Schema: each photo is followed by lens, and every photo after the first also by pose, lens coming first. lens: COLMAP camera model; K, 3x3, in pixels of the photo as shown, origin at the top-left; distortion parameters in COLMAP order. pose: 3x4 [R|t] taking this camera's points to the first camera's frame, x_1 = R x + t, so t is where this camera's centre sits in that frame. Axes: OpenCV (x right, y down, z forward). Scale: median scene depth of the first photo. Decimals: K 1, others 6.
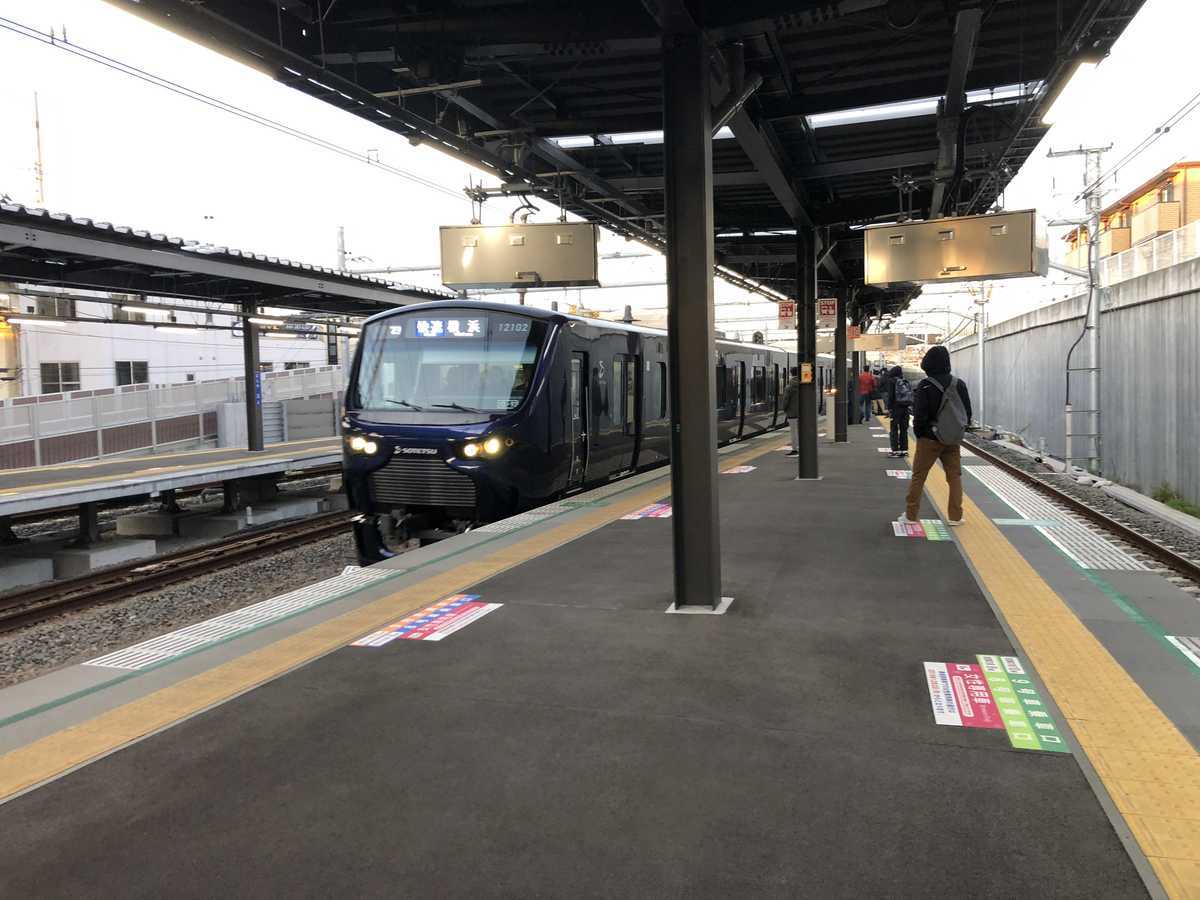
lens RADIAL K [[964.2, 0, 597.9], [0, 964.2, 442.4], [0, 0, 1]] dist [0.011242, -0.009950]
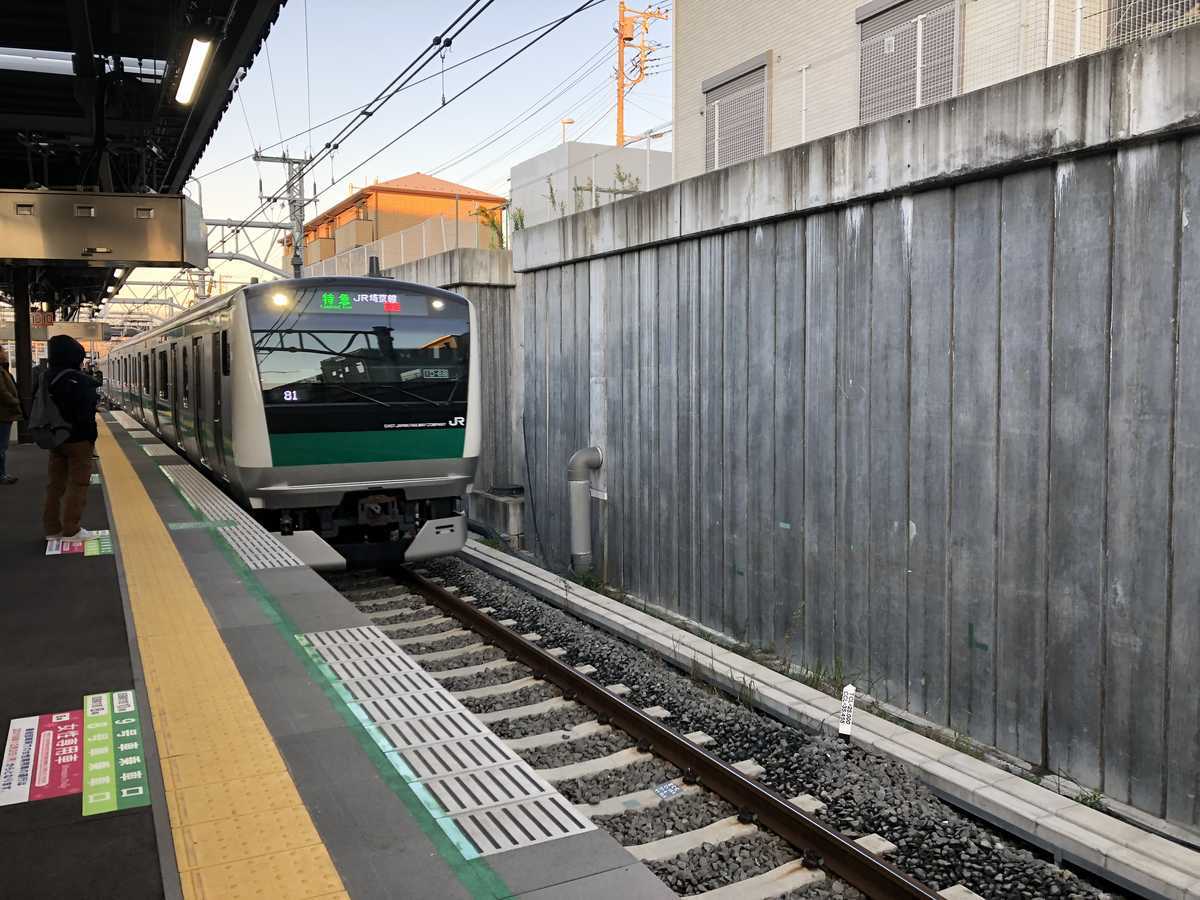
lens RADIAL K [[964.2, 0, 600.4], [0, 964.2, 443.6], [0, 0, 1]] dist [0.011242, -0.009950]
pose [[0.721762, -0.031302, 0.691434, 0.147910], [0.027130, 0.999489, 0.016928, -0.008060], [-0.691610, 0.006541, 0.722242, 0.064240]]
